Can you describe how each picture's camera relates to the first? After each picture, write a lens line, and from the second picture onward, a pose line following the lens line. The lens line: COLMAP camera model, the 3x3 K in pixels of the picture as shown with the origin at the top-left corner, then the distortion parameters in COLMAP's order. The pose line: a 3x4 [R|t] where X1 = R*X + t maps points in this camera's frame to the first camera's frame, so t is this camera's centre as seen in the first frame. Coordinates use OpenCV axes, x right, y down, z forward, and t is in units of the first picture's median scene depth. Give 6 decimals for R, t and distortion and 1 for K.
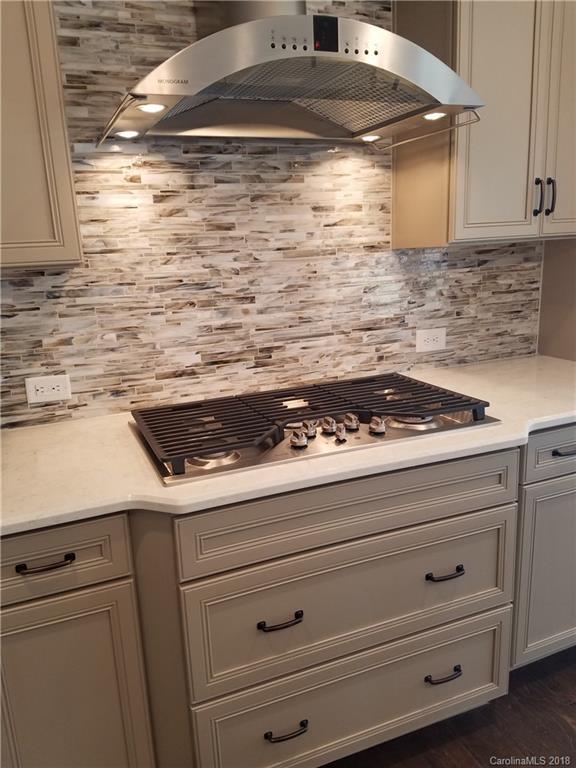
lens RADIAL K [[583.5, 0, 287.4], [0, 583.5, 388.5], [0, 0, 1]] dist [0.140365, -0.167807]
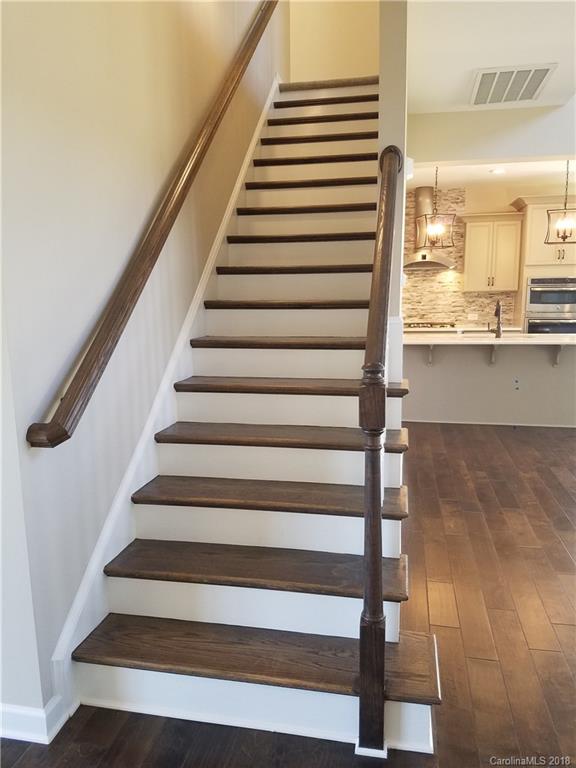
lens RADIAL K [[583.5, 0, 286.6], [0, 583.5, 384.0], [0, 0, 1]] dist [0.140365, -0.167807]
pose [[0.838772, 0.119024, -0.531315, 1.462594], [-0.151852, 0.988233, -0.018343, 0.659144], [0.522880, 0.096067, 0.846976, -3.086605]]
